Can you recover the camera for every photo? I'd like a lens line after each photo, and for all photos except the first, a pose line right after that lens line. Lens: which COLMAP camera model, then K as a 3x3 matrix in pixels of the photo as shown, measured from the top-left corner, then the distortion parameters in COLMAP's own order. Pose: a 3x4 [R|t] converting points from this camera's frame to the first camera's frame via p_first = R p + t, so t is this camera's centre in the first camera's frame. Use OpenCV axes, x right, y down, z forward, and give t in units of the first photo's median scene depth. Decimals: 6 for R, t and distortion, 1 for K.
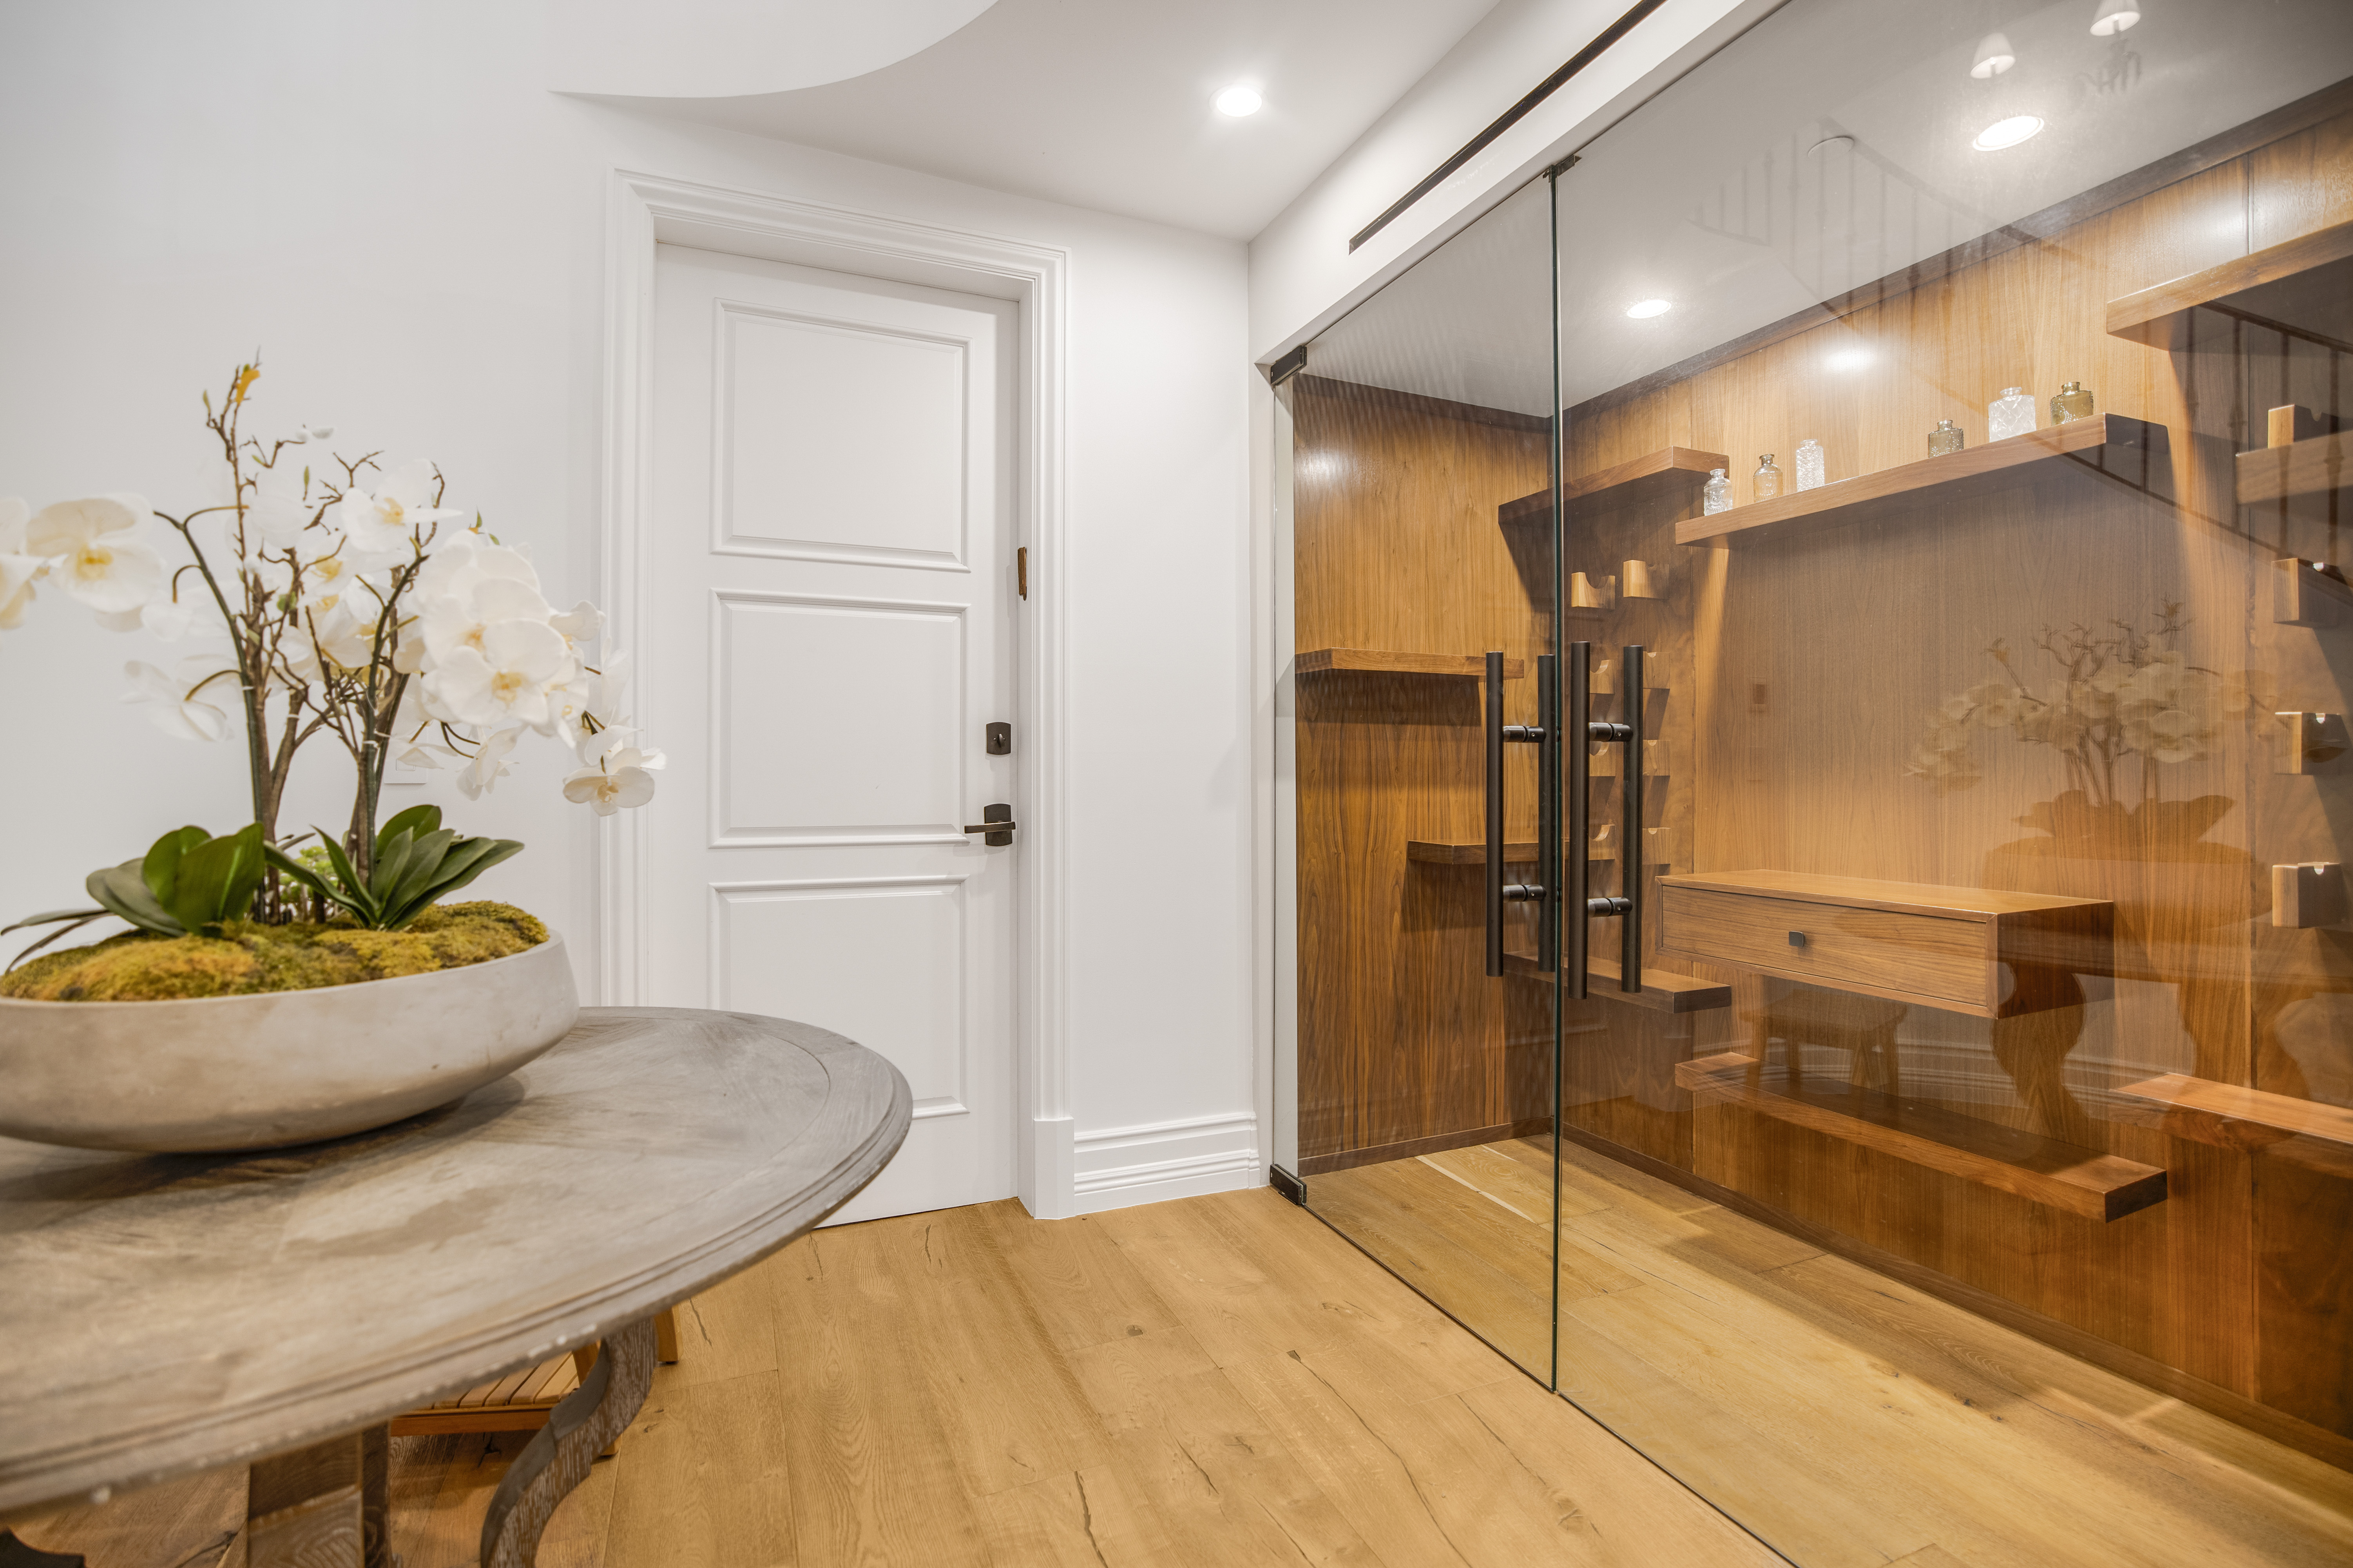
lens RADIAL K [[1042.4, 0, 1148.9], [0, 1042.4, 767.1], [0, 0, 1]] dist [-0.050764, 0.021686]
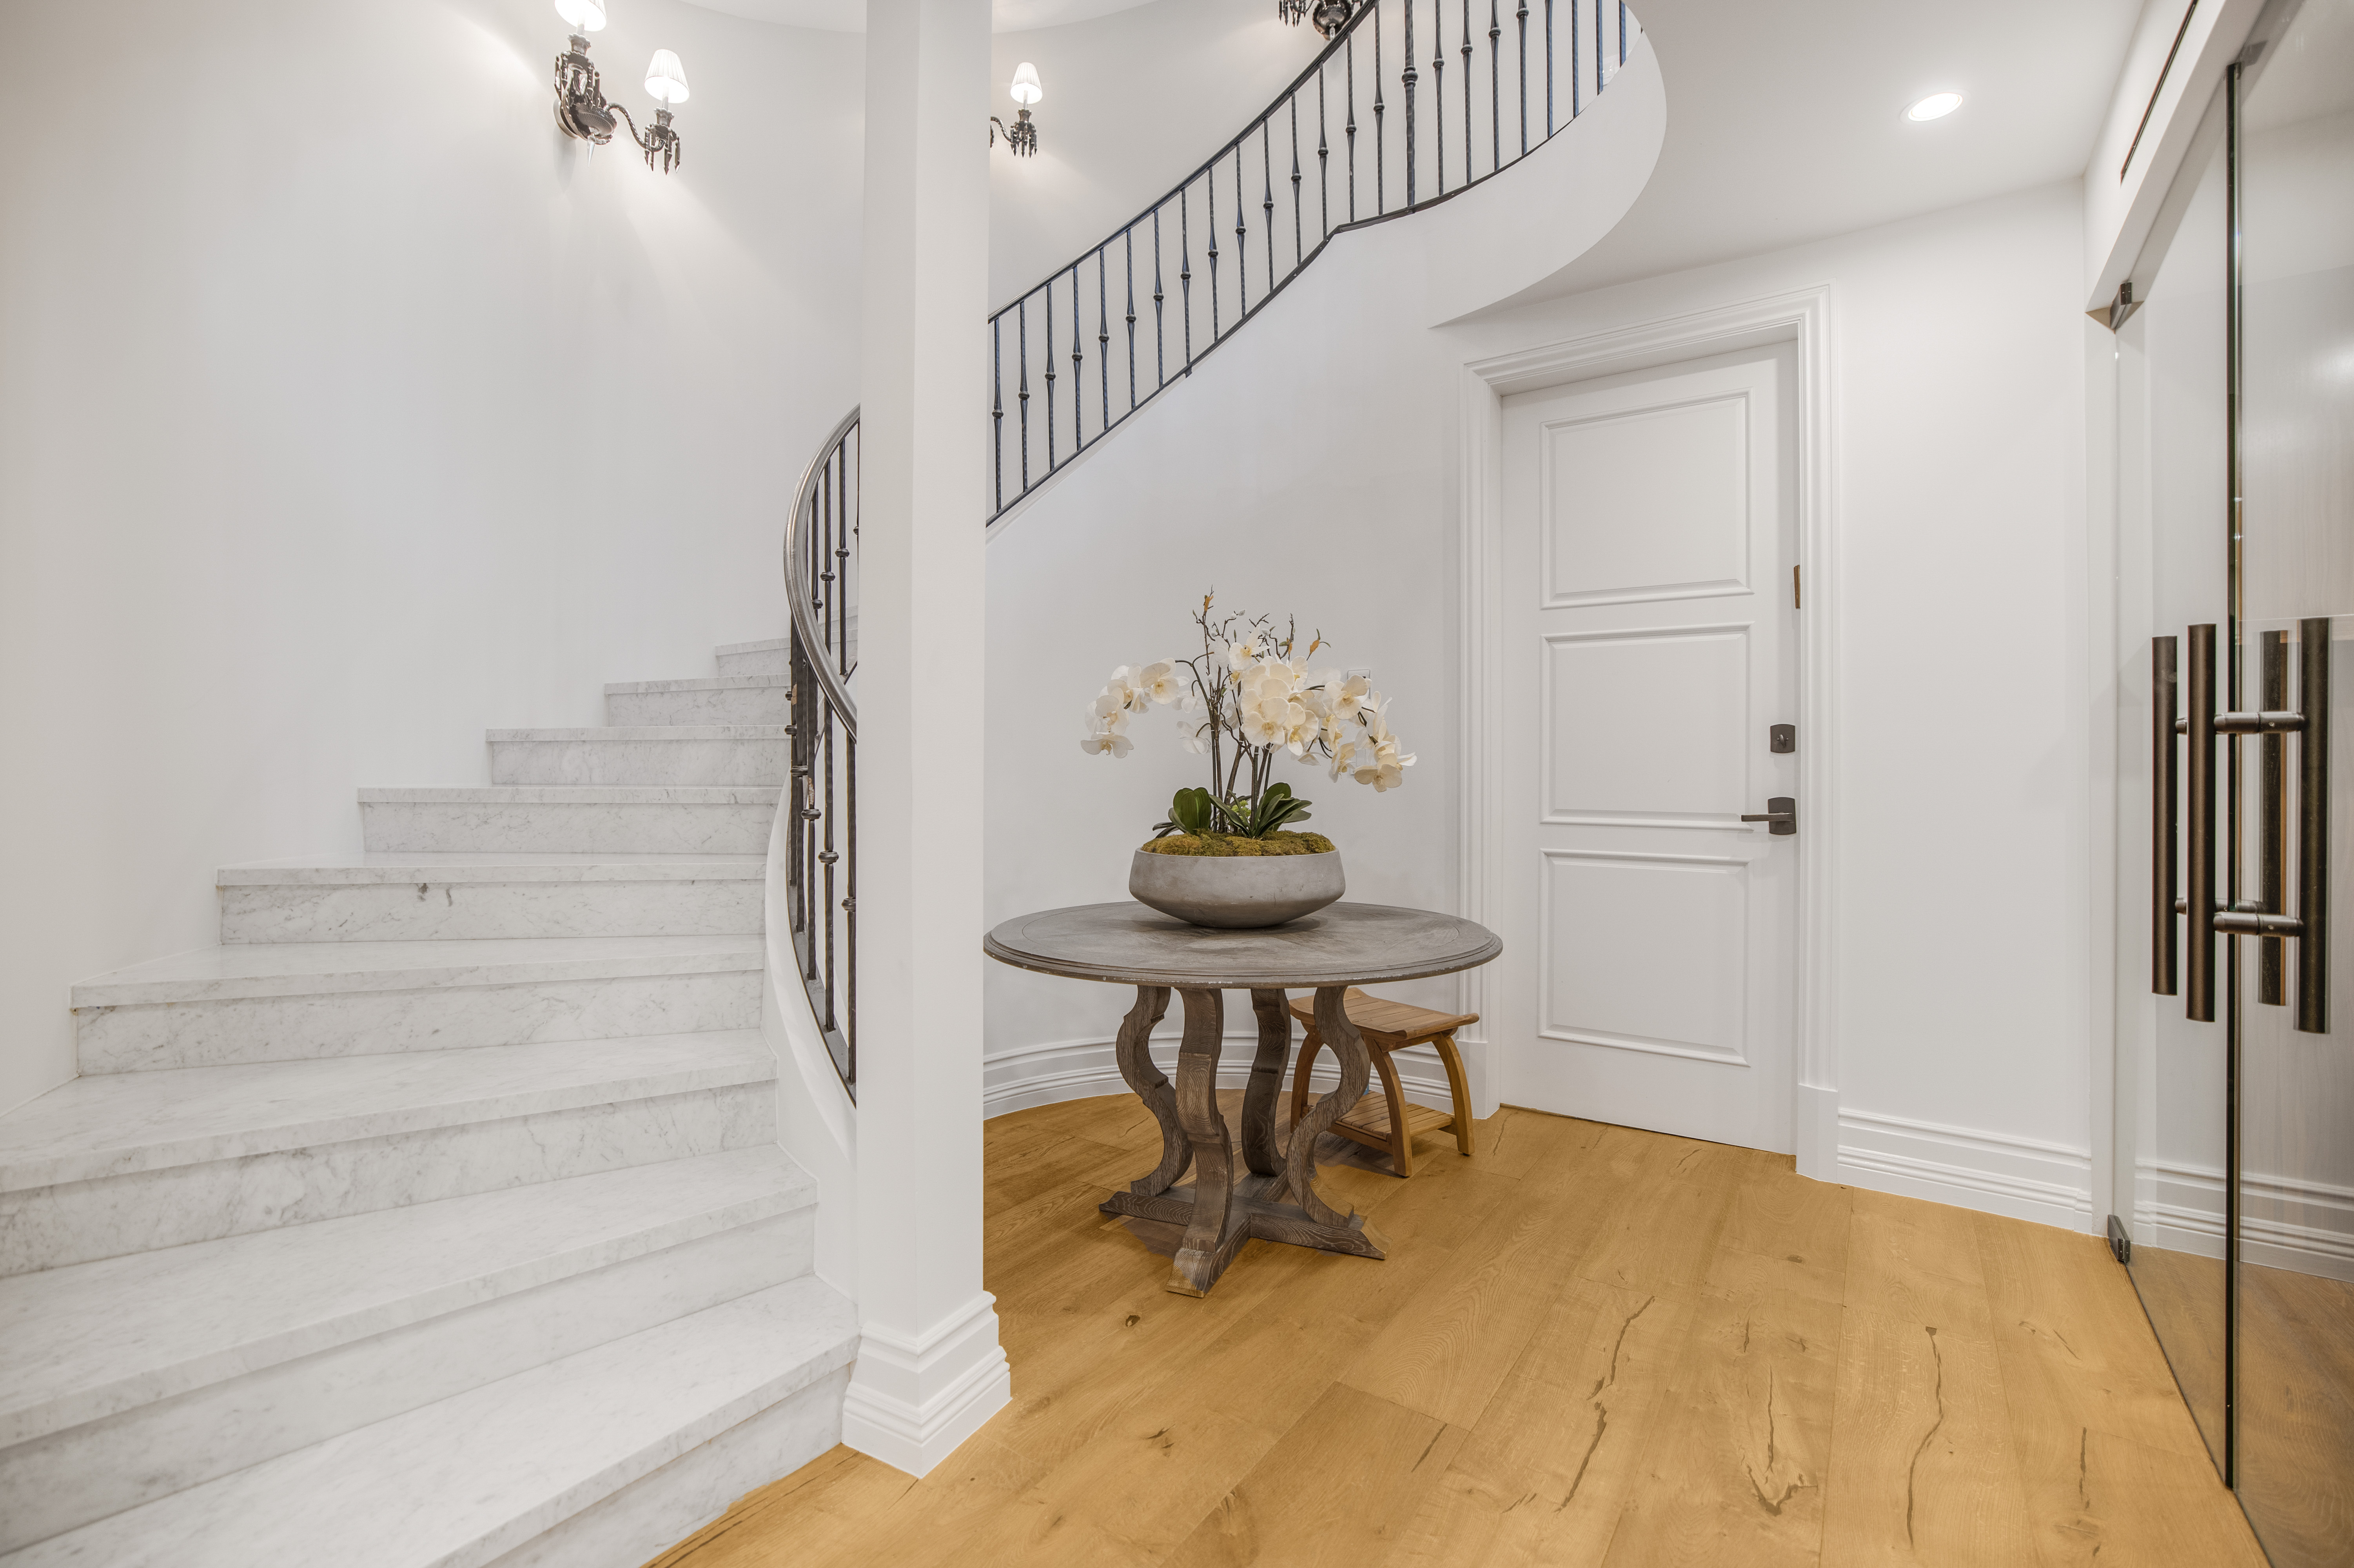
lens RADIAL K [[1042.8, 0, 1149.4], [0, 1042.8, 767.1], [0, 0, 1]] dist [-0.050764, 0.021686]
pose [[0.518580, 0.001105, -0.855029, 0.504223], [0.000817, 0.999998, 0.001787, 0.000899], [0.855029, -0.001625, 0.518578, -0.170220]]
